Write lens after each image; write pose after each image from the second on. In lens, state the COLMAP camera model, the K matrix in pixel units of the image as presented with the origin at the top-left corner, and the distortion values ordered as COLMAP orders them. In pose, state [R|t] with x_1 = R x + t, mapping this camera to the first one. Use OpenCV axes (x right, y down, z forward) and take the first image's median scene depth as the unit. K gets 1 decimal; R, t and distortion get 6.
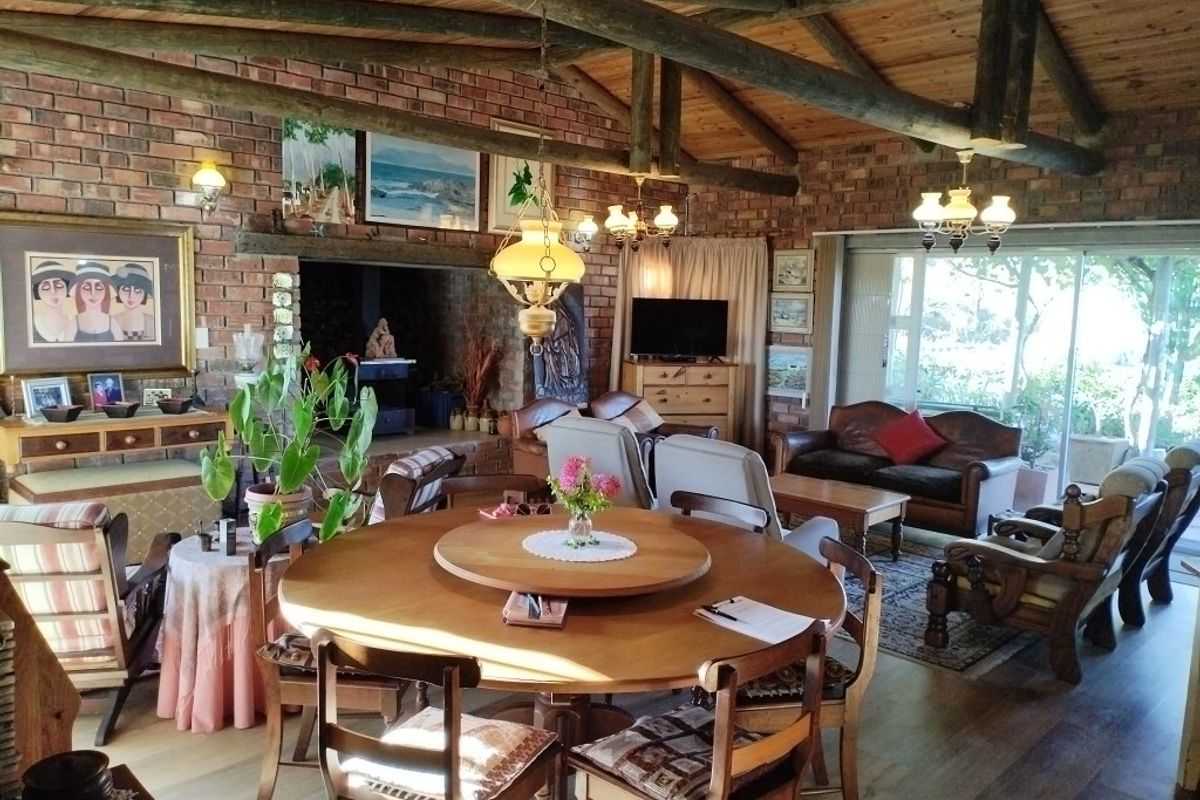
lens RADIAL K [[896.7, 0, 600.9], [0, 896.7, 397.5], [0, 0, 1]] dist [0.046521, -0.027562]
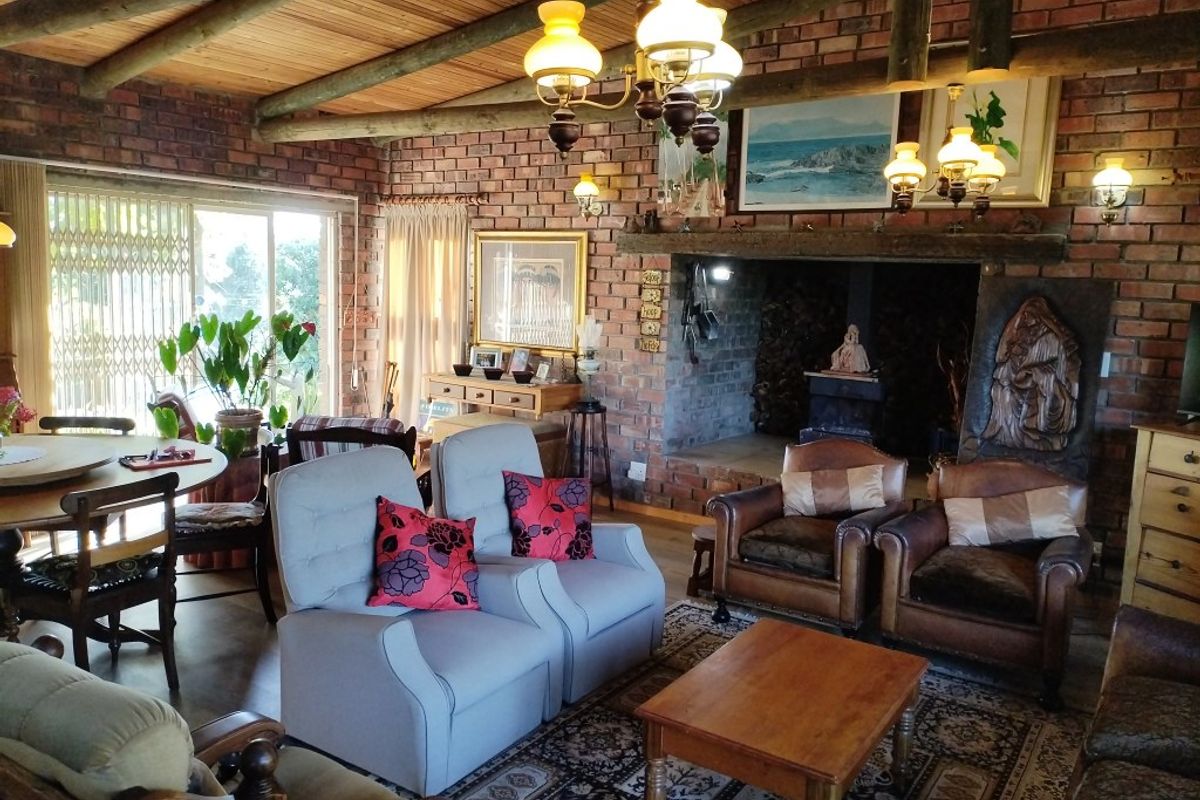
lens RADIAL K [[896.7, 0, 598.5], [0, 896.7, 403.2], [0, 0, 1]] dist [0.046521, -0.027562]
pose [[0.169917, 0.113770, -0.978869, 0.633620], [-0.140933, 0.985909, 0.090124, -0.067732], [0.975329, 0.122641, 0.183557, 0.729750]]
